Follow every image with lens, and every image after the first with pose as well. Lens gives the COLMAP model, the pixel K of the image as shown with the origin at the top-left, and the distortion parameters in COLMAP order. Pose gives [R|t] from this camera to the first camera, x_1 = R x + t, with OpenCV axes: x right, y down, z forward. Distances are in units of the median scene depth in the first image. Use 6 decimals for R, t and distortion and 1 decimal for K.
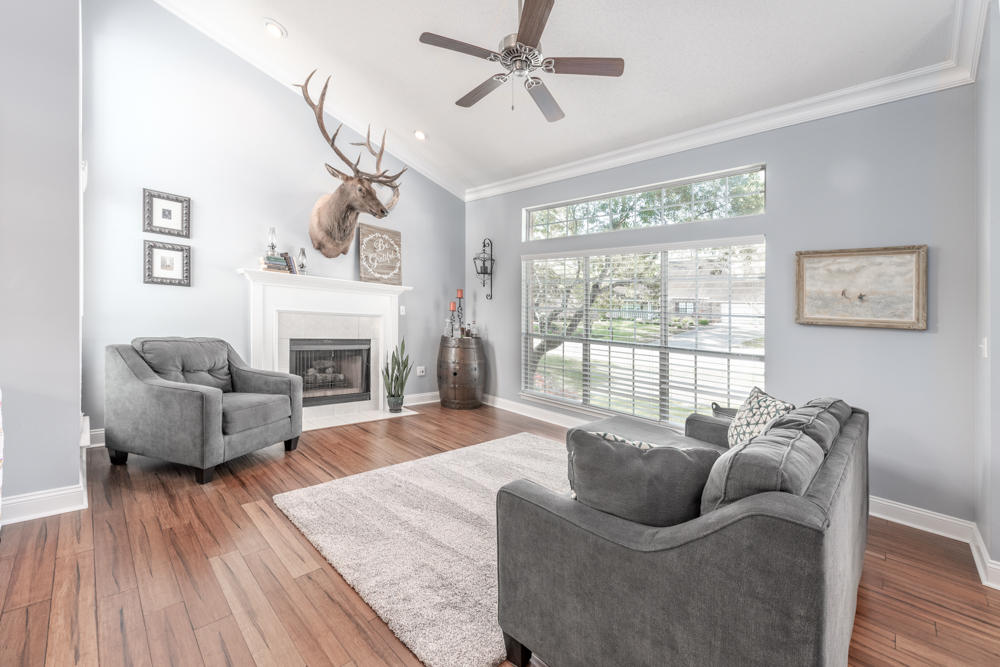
lens RADIAL K [[418.0, 0, 503.8], [0, 418.0, 300.9], [0, 0, 1]] dist [0.001938, 0.000241]
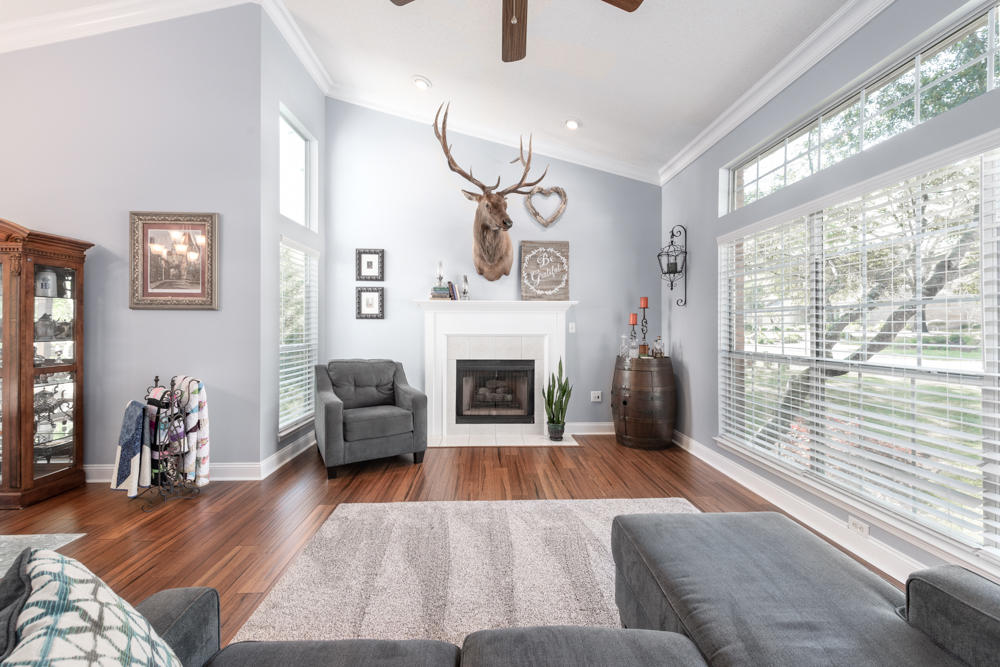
lens RADIAL K [[397.0, 0, 499.1], [0, 397.0, 331.9], [0, 0, 1]] dist [0.016219, 0.000039]
pose [[0.708406, -0.052710, -0.703834, 0.274098], [0.068231, 0.997651, -0.006040, 0.028963], [0.702499, -0.043745, 0.710339, 0.313340]]
